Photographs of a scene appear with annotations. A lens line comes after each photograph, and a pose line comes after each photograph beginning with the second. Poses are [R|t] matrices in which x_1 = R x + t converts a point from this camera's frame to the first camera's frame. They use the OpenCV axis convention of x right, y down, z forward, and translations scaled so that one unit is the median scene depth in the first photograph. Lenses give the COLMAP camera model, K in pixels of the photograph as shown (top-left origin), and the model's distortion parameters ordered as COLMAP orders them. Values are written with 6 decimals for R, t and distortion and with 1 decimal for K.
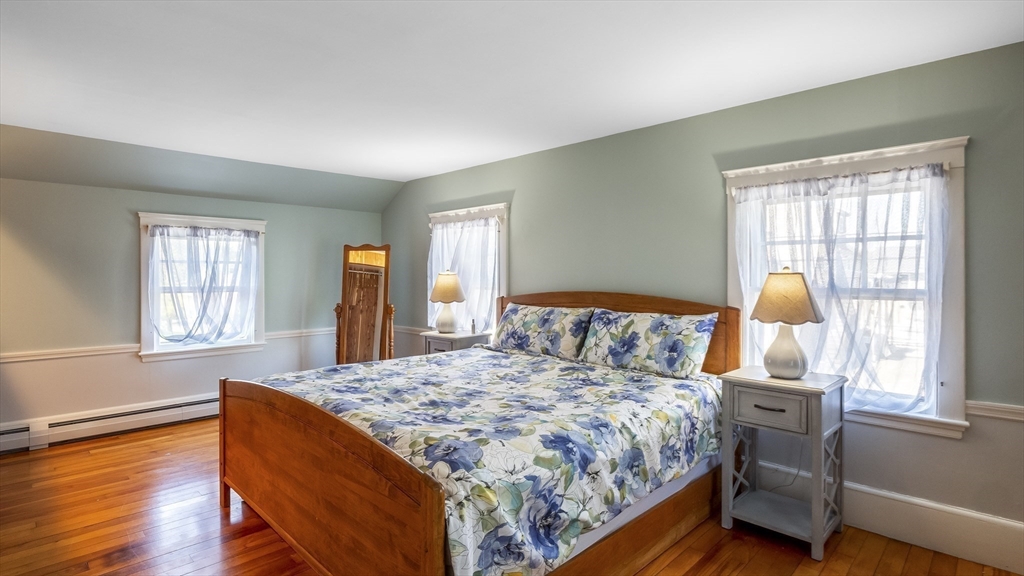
lens RADIAL K [[509.3, 0, 511.1], [0, 509.3, 279.1], [0, 0, 1]] dist [0.001092, -0.011378]
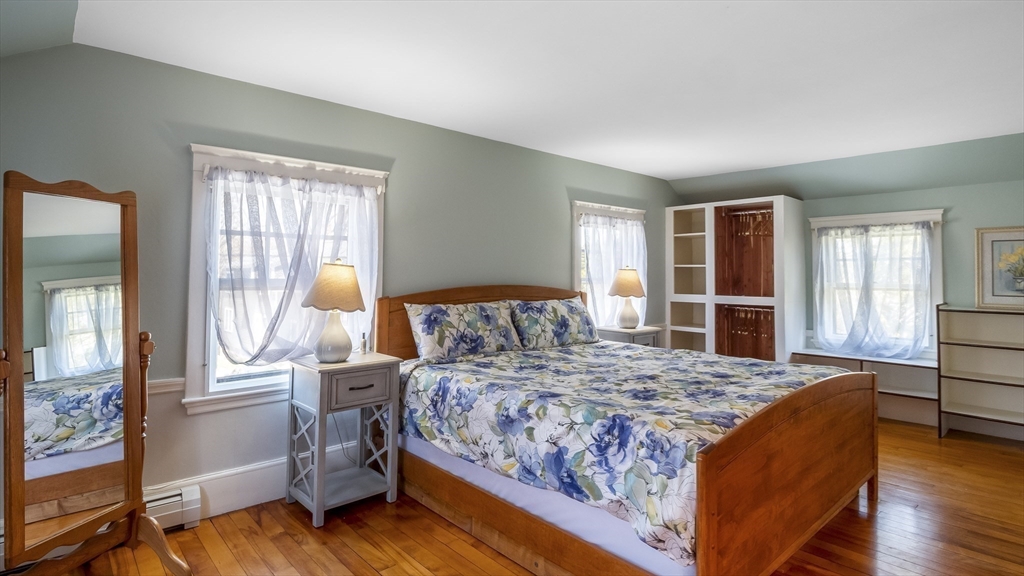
lens RADIAL K [[511.0, 0, 507.5], [0, 511.0, 251.0], [0, 0, 1]] dist [-0.000548, -0.011649]
pose [[0.054449, 0.034792, 0.997910, -0.896108], [-0.004786, 0.999390, -0.034582, -0.008807], [-0.998505, -0.002893, 0.054582, 0.926178]]
